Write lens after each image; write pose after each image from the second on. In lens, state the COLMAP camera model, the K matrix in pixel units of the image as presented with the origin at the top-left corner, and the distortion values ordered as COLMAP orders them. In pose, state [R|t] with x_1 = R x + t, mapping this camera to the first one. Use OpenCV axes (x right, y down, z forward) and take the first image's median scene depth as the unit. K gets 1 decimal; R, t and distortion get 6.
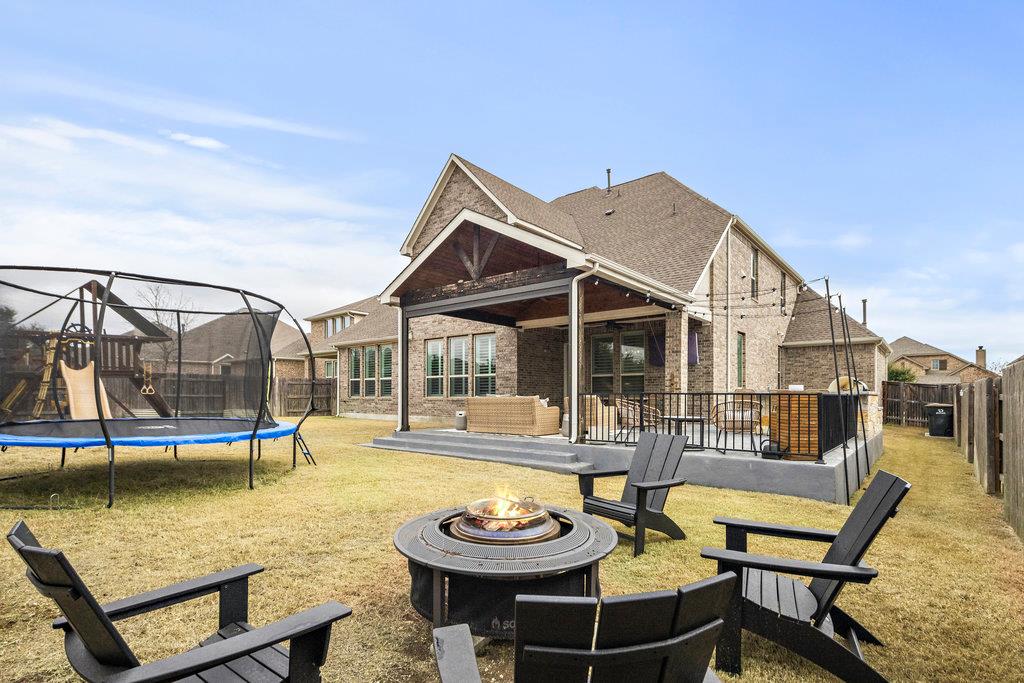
lens RADIAL K [[497.9, 0, 513.2], [0, 497.9, 341.8], [0, 0, 1]] dist [0.006190, -0.003517]
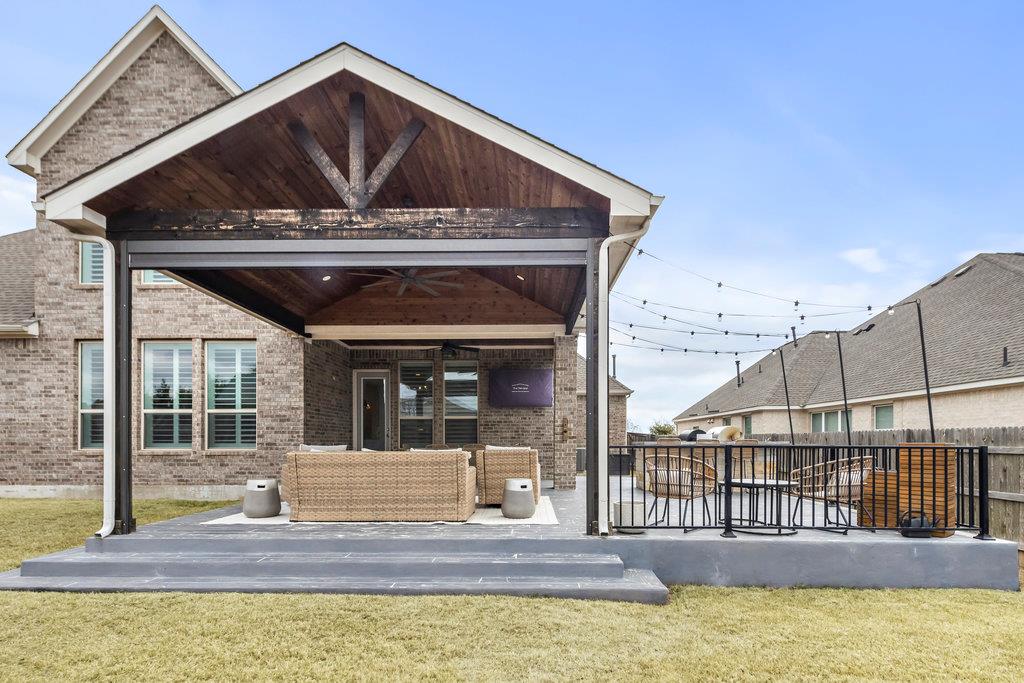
lens RADIAL K [[497.9, 0, 504.0], [0, 497.9, 415.2], [0, 0, 1]] dist [0.006190, -0.003517]
pose [[0.781120, 0.035233, 0.623386, -0.222948], [-0.068304, 0.997236, 0.029224, 0.043036], [-0.620634, -0.065407, 0.781368, 0.453447]]
